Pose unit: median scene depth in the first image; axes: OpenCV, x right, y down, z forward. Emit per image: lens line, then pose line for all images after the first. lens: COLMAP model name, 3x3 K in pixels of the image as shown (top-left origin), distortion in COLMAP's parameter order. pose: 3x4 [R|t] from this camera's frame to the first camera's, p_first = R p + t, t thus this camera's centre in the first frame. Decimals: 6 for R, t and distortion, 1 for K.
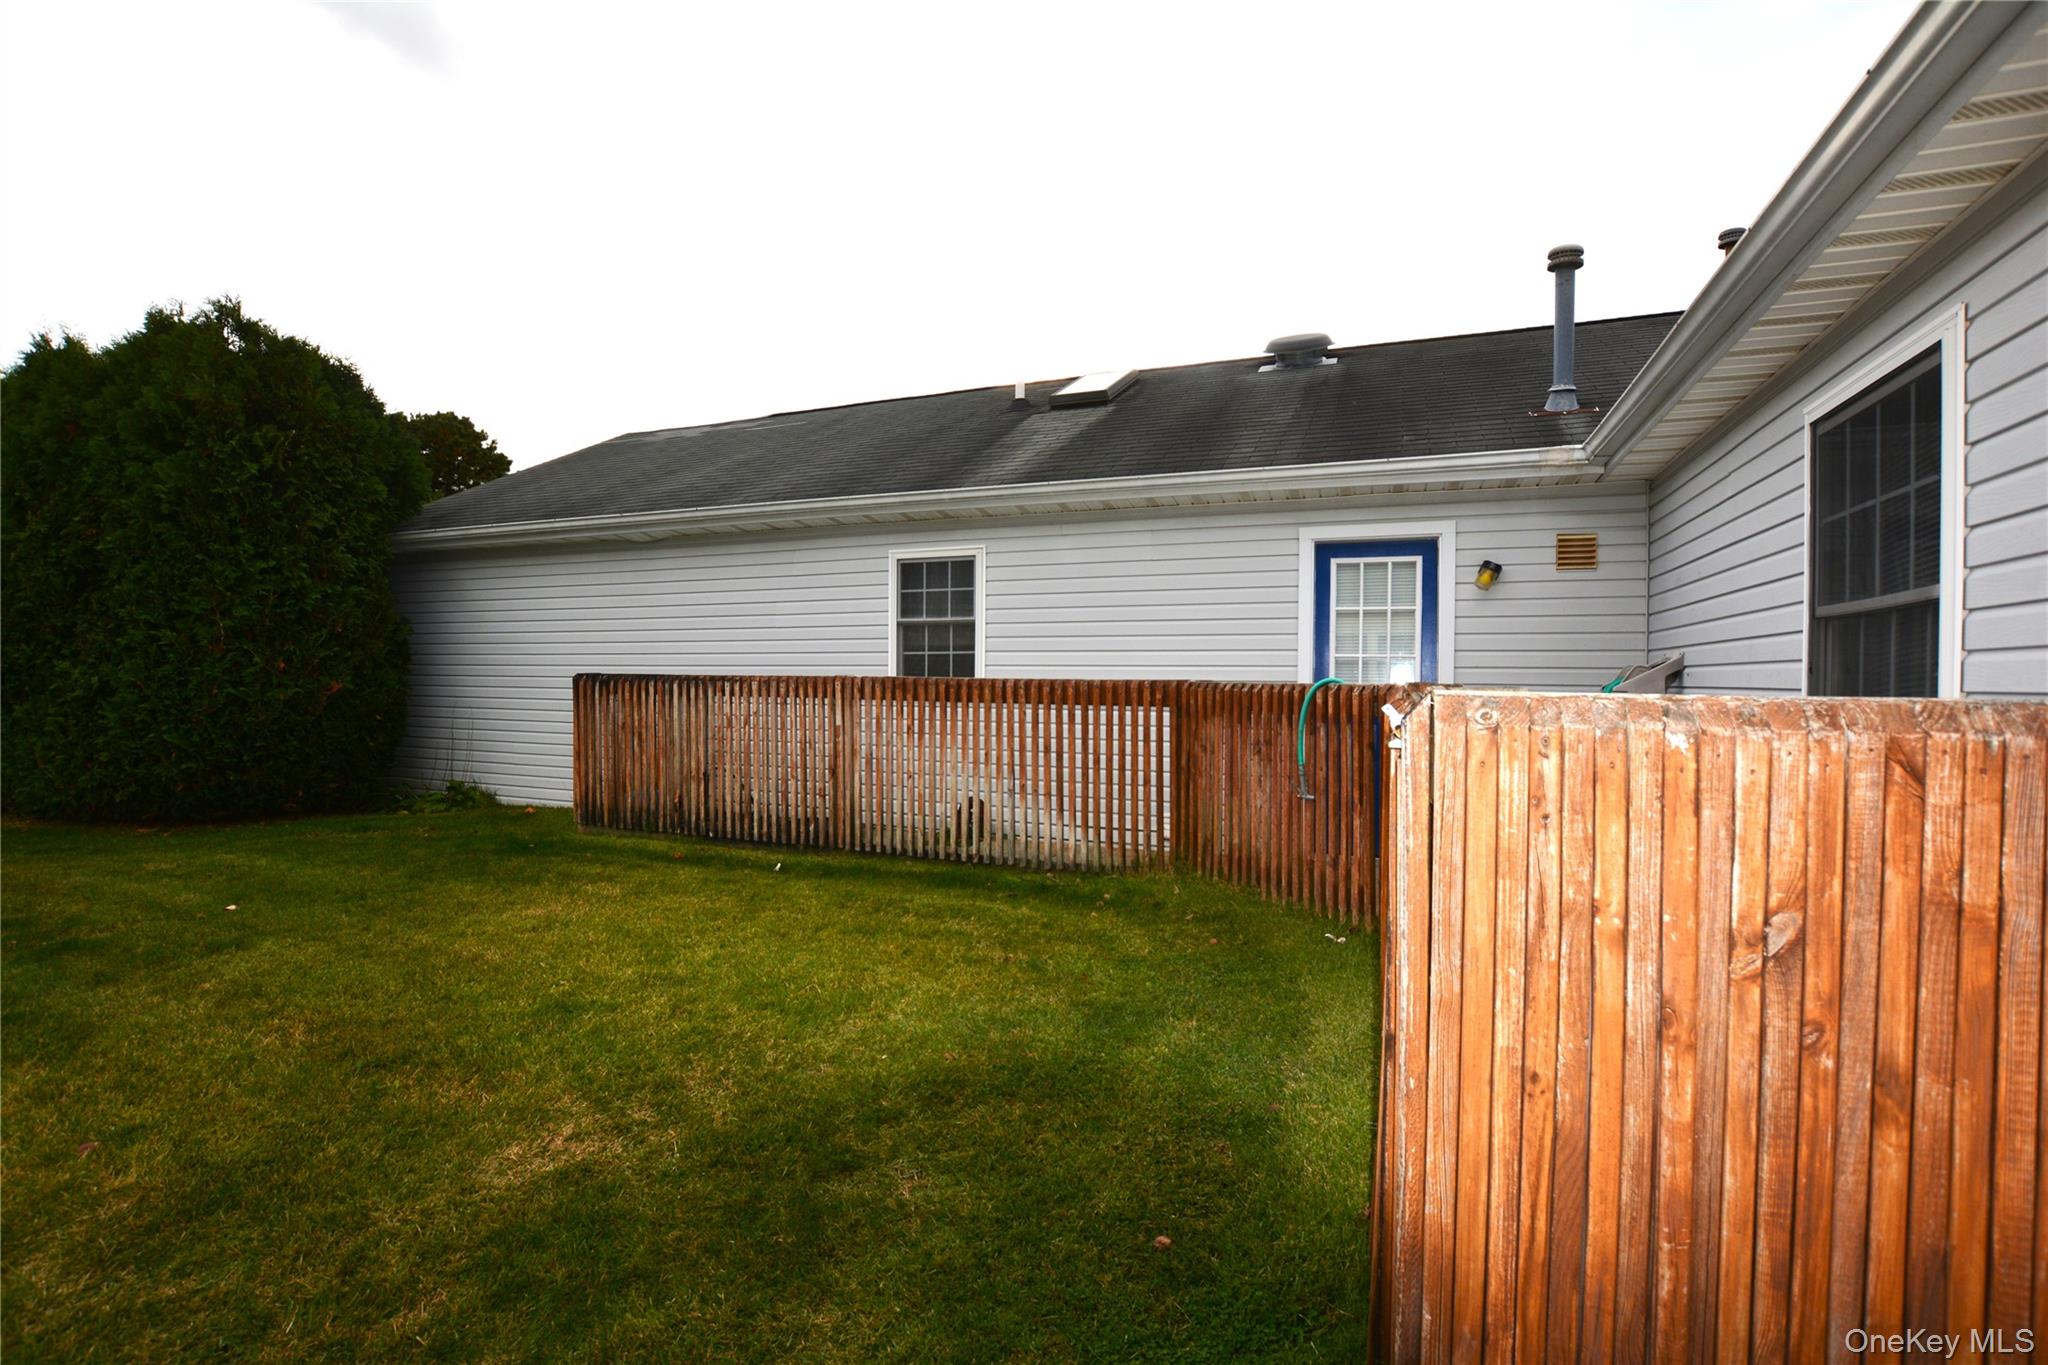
lens RADIAL K [[949.9, 0, 1022.6], [0, 949.9, 693.3], [0, 0, 1]] dist [-0.017694, 0.000023]
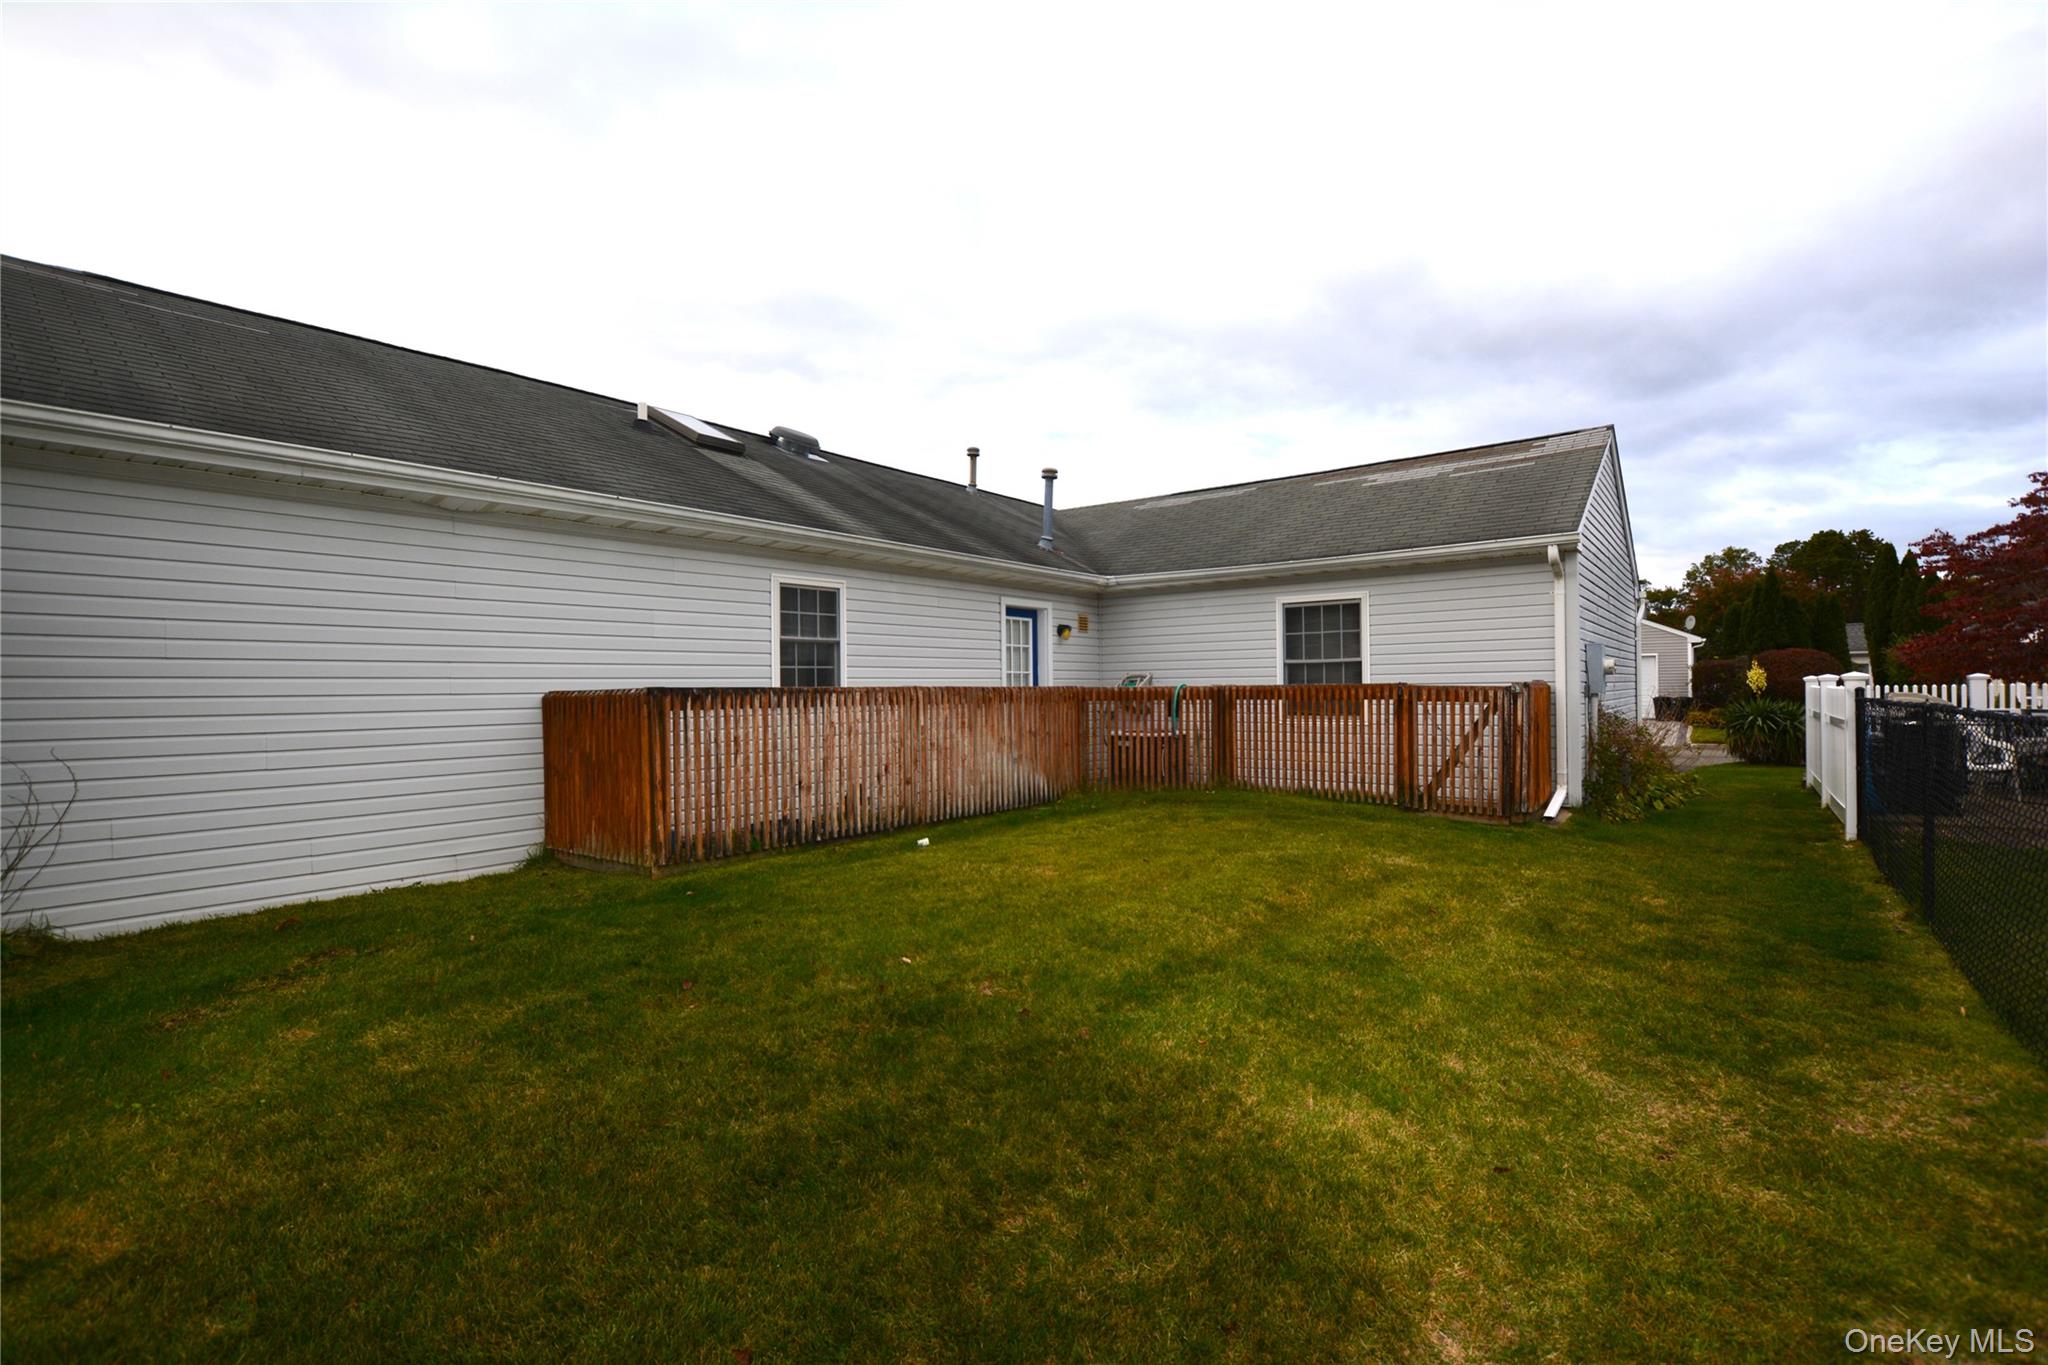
lens RADIAL K [[886.0, 0, 1018.1], [0, 886.0, 682.9], [0, 0, 1]] dist [-0.004934, -0.000166]
pose [[0.300586, -0.007254, 0.953727, -1.061681], [0.026534, 0.999648, -0.000759, -0.015457], [-0.953386, 0.025535, 0.300672, 0.432014]]
